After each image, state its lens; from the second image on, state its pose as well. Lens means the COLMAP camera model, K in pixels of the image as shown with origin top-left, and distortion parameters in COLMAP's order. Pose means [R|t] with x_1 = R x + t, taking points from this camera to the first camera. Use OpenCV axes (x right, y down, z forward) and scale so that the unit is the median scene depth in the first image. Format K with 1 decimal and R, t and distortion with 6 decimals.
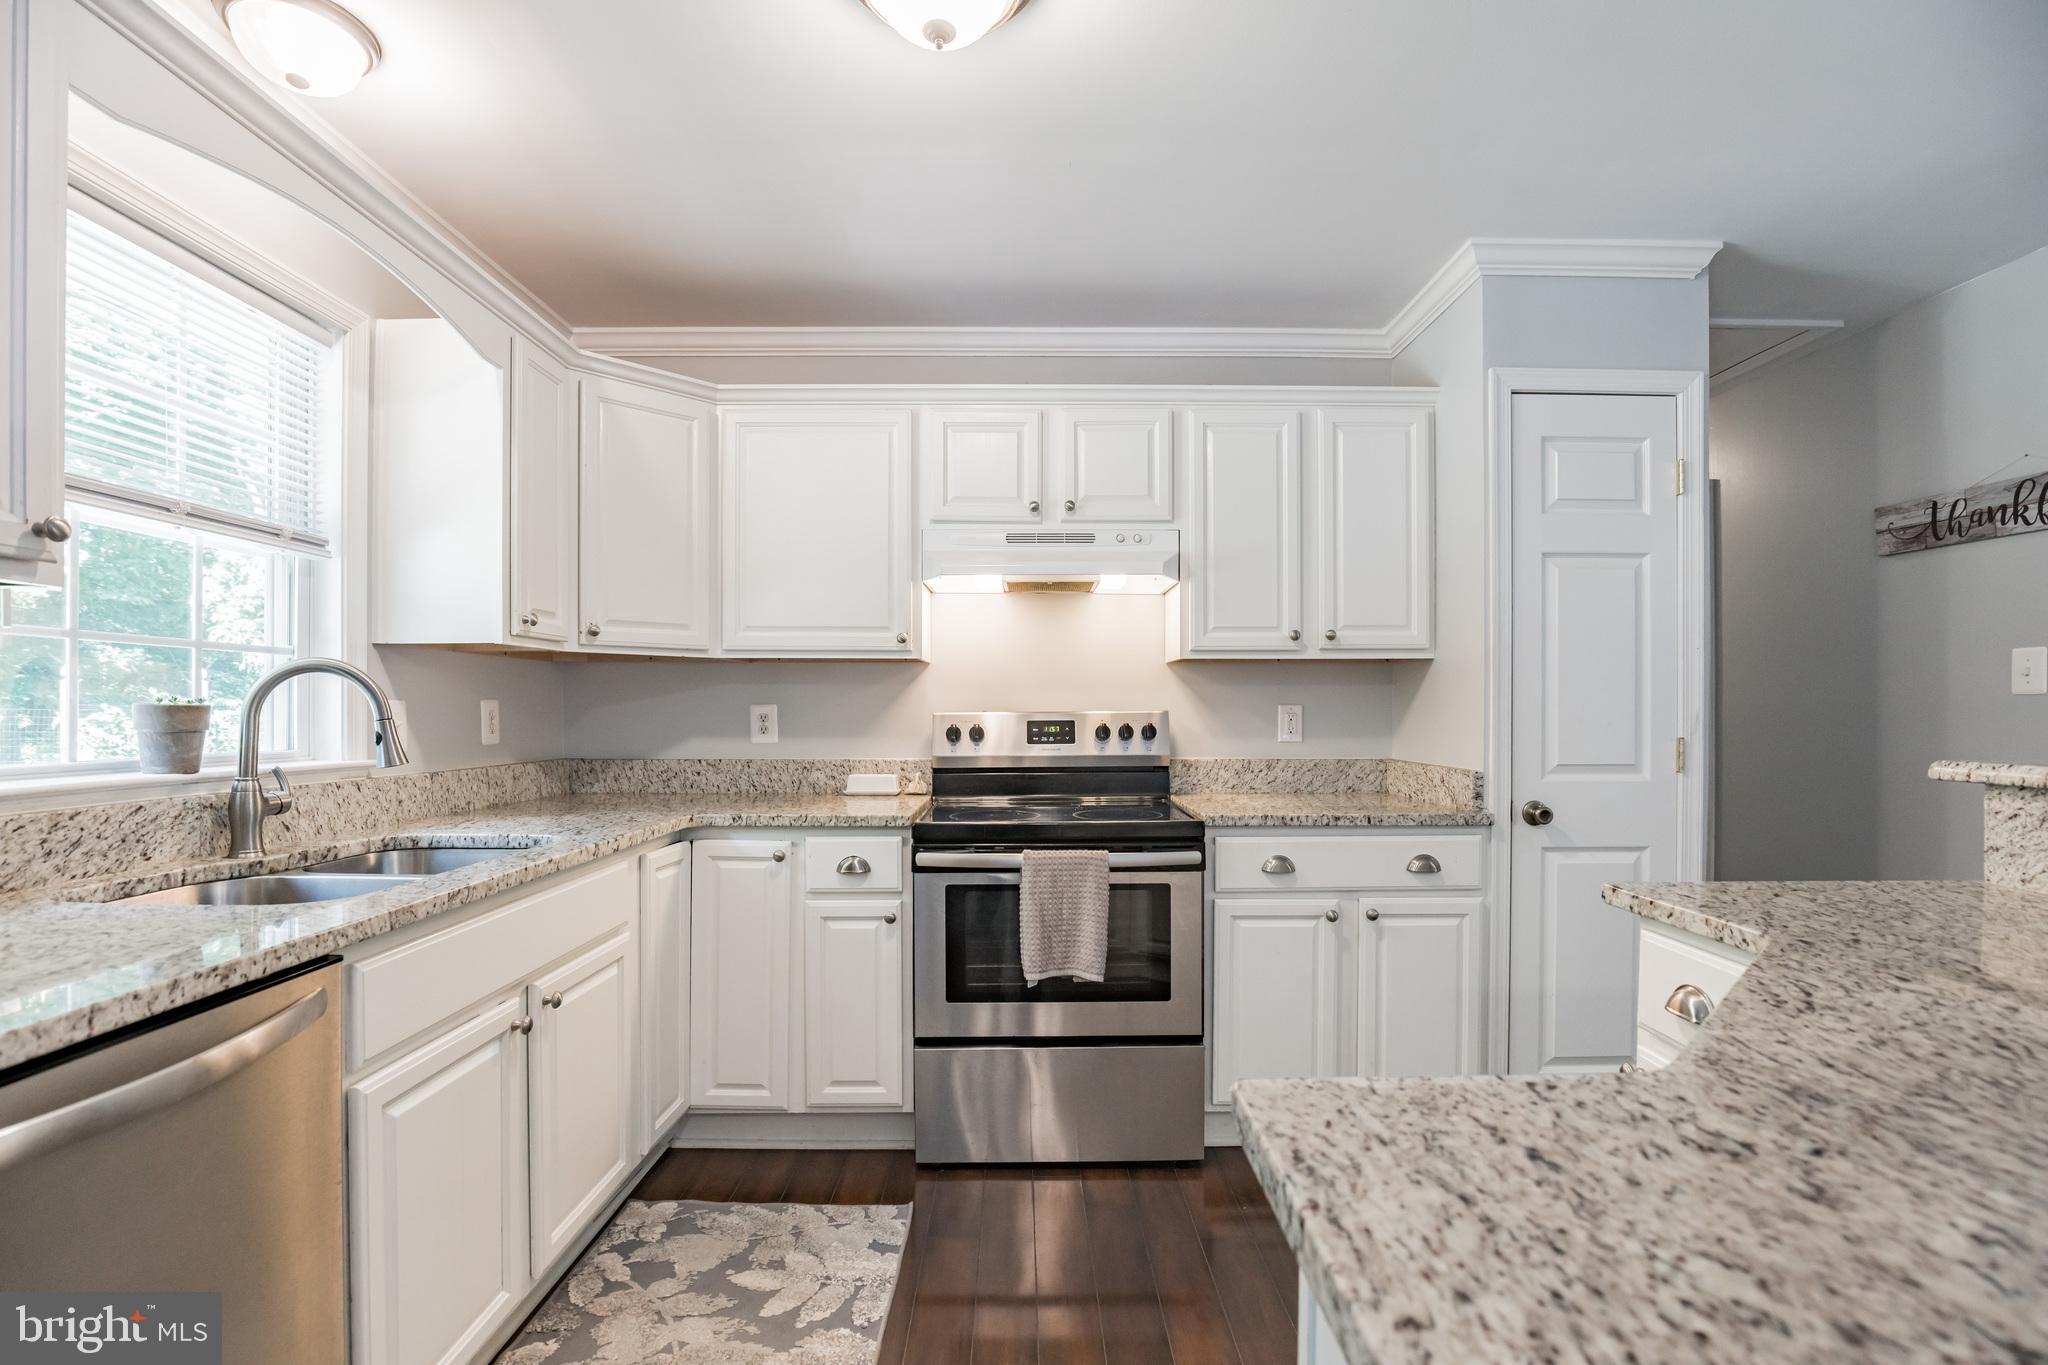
lens RADIAL K [[949.6, 0, 1022.6], [0, 949.6, 701.2], [0, 0, 1]] dist [-0.033137, 0.004992]
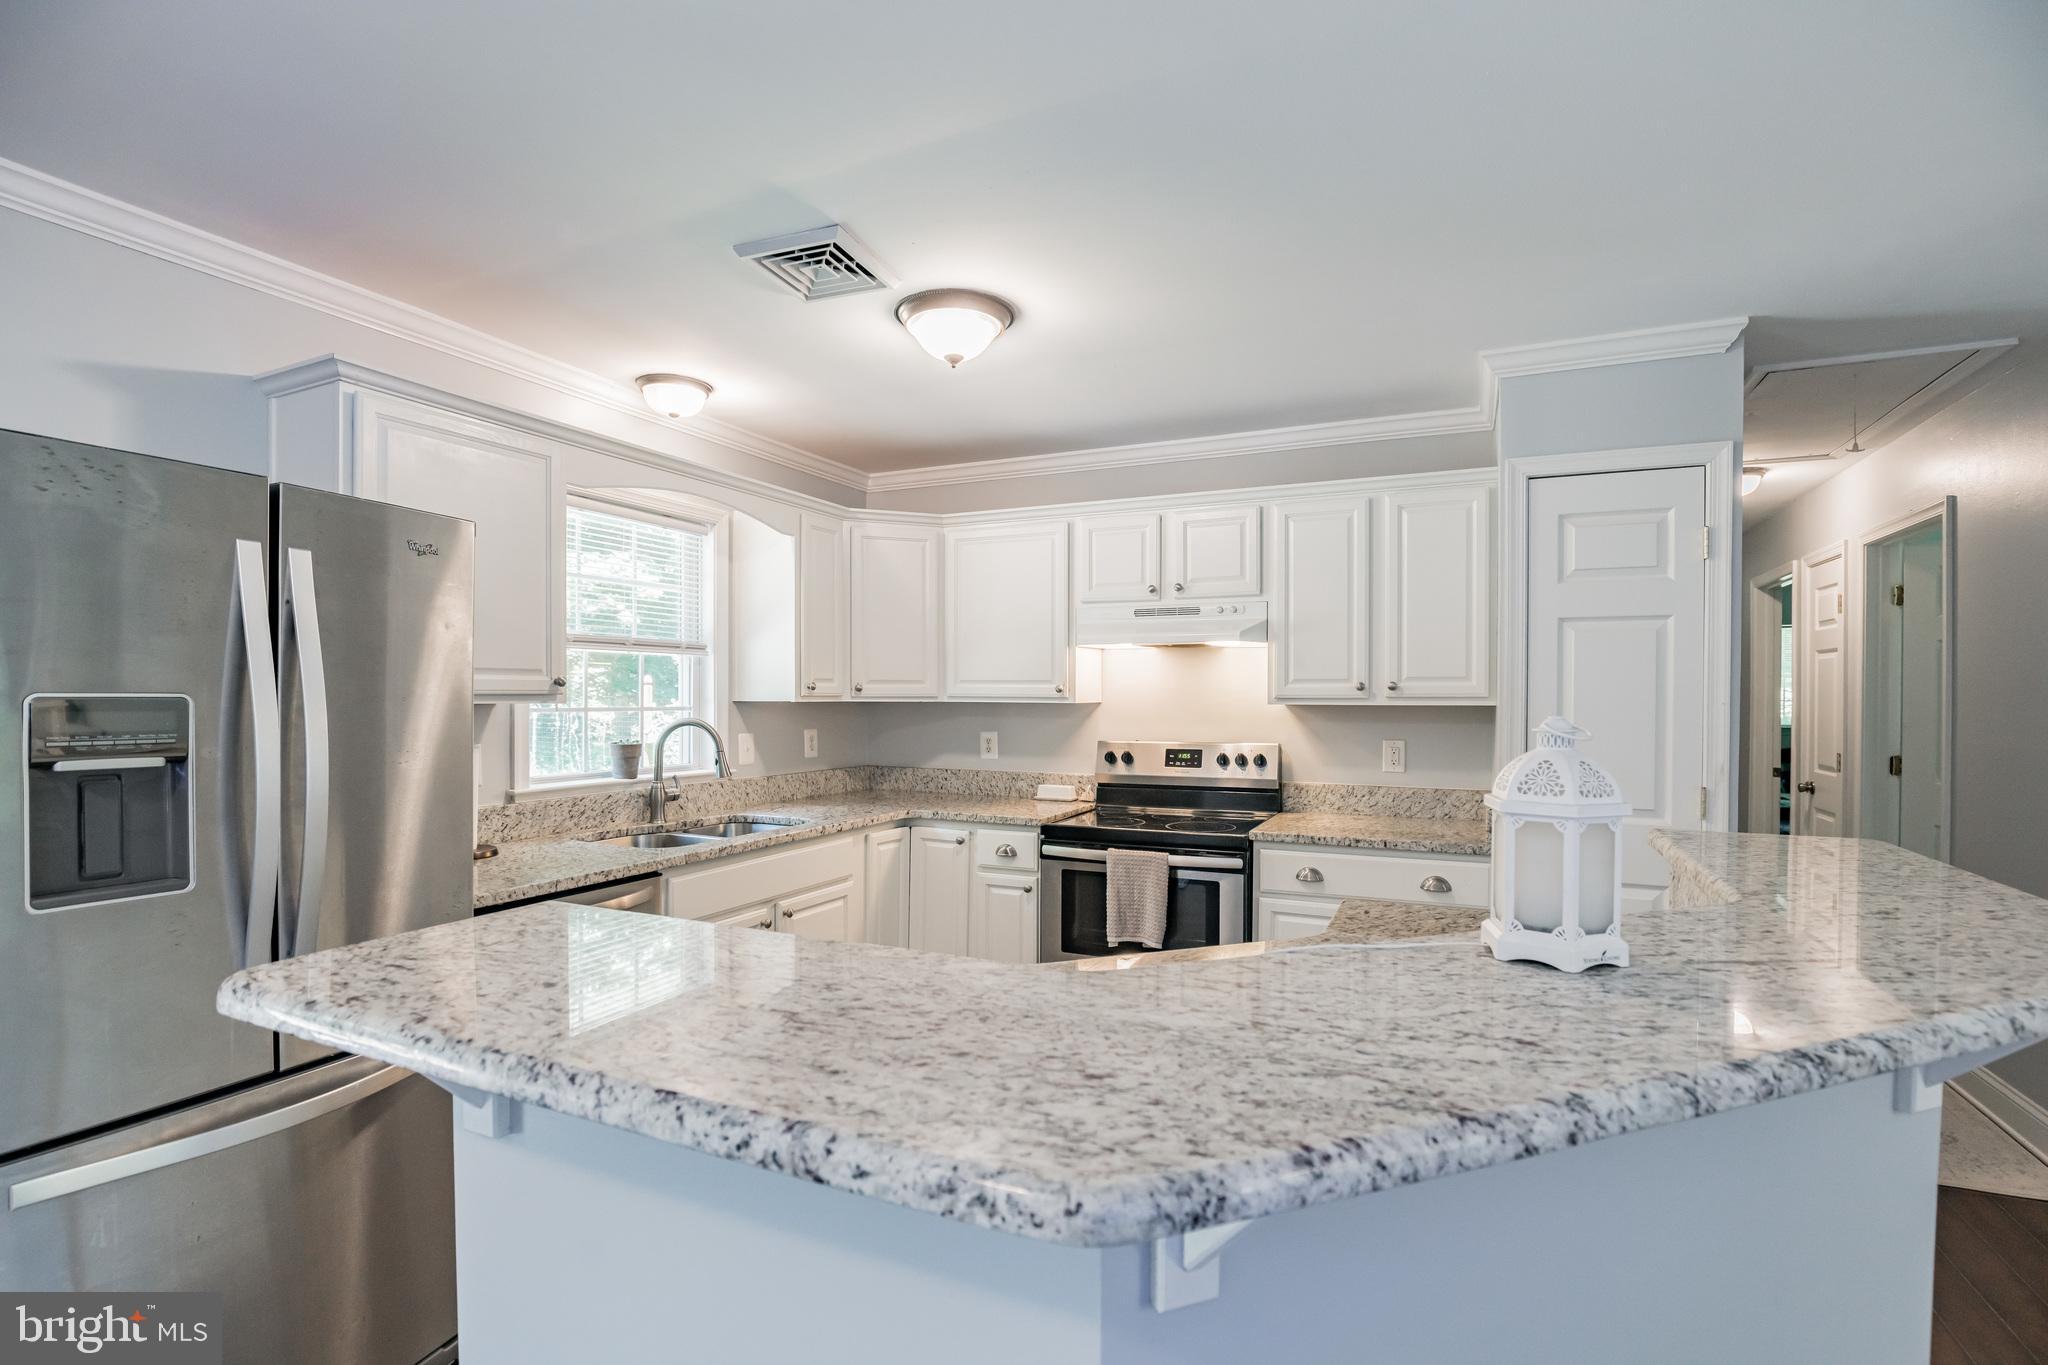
lens RADIAL K [[949.6, 0, 1031.2], [0, 949.6, 692.0], [0, 0, 1]] dist [-0.033137, 0.004992]
pose [[0.905927, 0.002689, -0.423425, 0.464230], [-0.000679, 0.999988, 0.004897, -0.075817], [0.423433, -0.004148, 0.905918, -0.295440]]
